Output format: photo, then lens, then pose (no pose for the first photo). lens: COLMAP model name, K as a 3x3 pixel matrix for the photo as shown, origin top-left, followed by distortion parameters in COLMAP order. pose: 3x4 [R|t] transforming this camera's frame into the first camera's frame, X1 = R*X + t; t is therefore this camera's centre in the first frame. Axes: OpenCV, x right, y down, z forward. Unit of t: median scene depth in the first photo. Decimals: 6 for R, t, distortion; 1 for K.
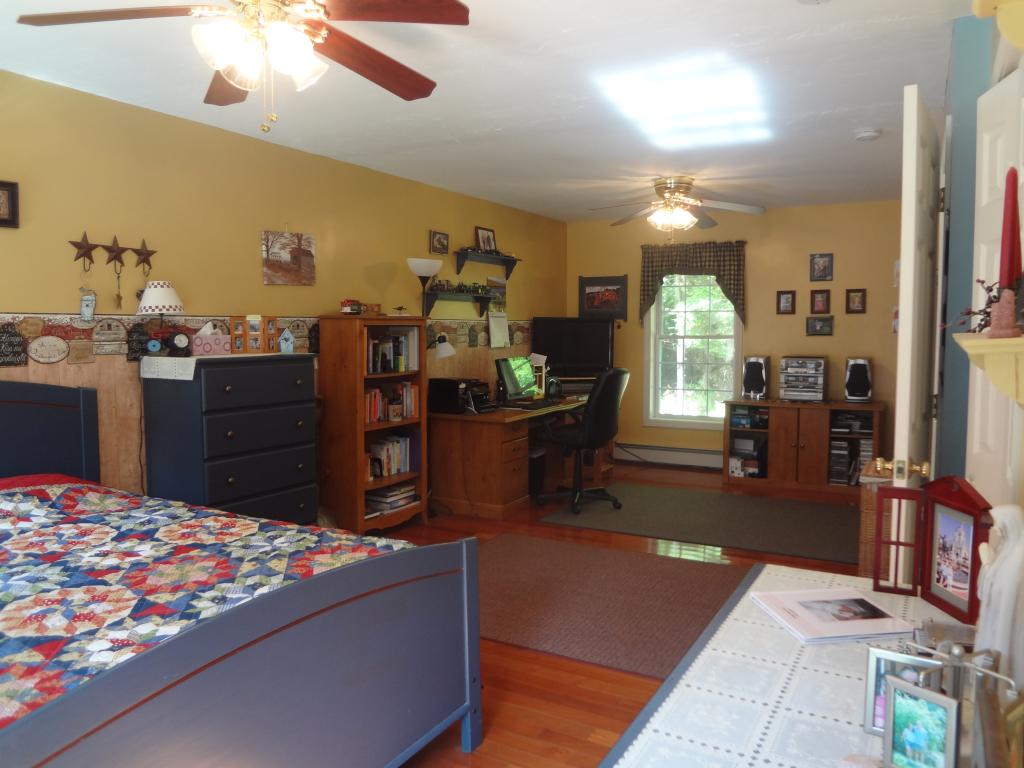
lens RADIAL K [[767.0, 0, 519.5], [0, 767.0, 377.3], [0, 0, 1]] dist [-0.020592, -0.031228]
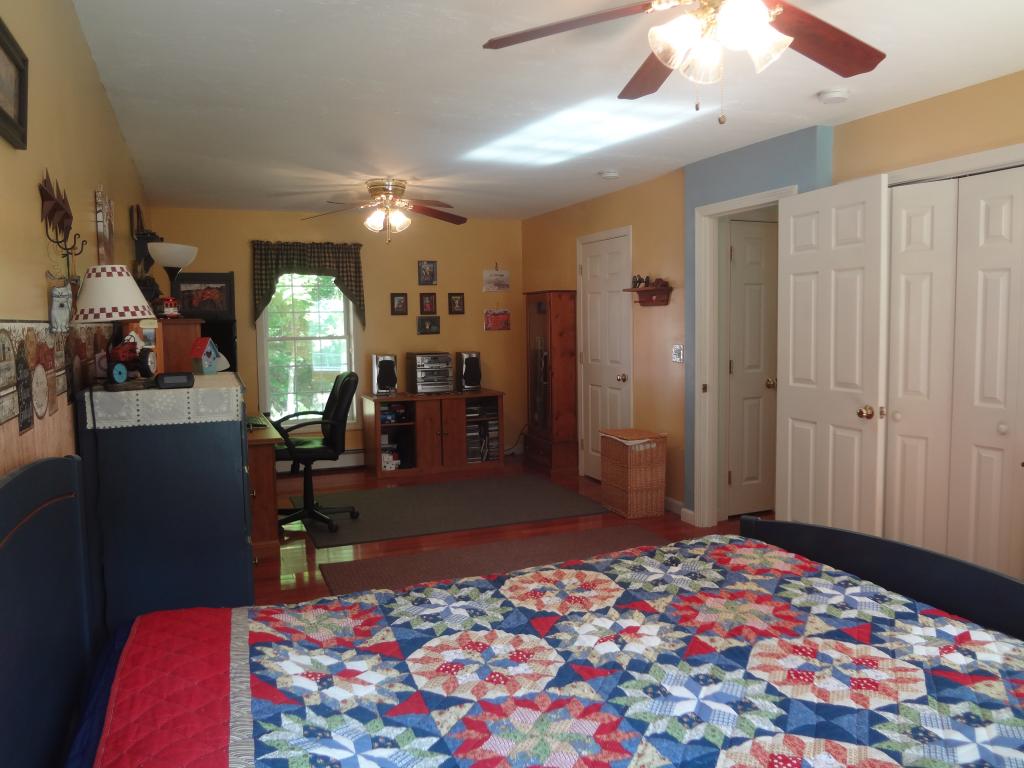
lens RADIAL K [[767.0, 0, 516.4], [0, 767.0, 382.2], [0, 0, 1]] dist [-0.020592, -0.031228]
pose [[0.597695, -0.074128, 0.798289, -0.463843], [0.068280, 0.996805, 0.041439, -0.023258], [-0.798810, 0.029739, 0.600847, 0.239952]]
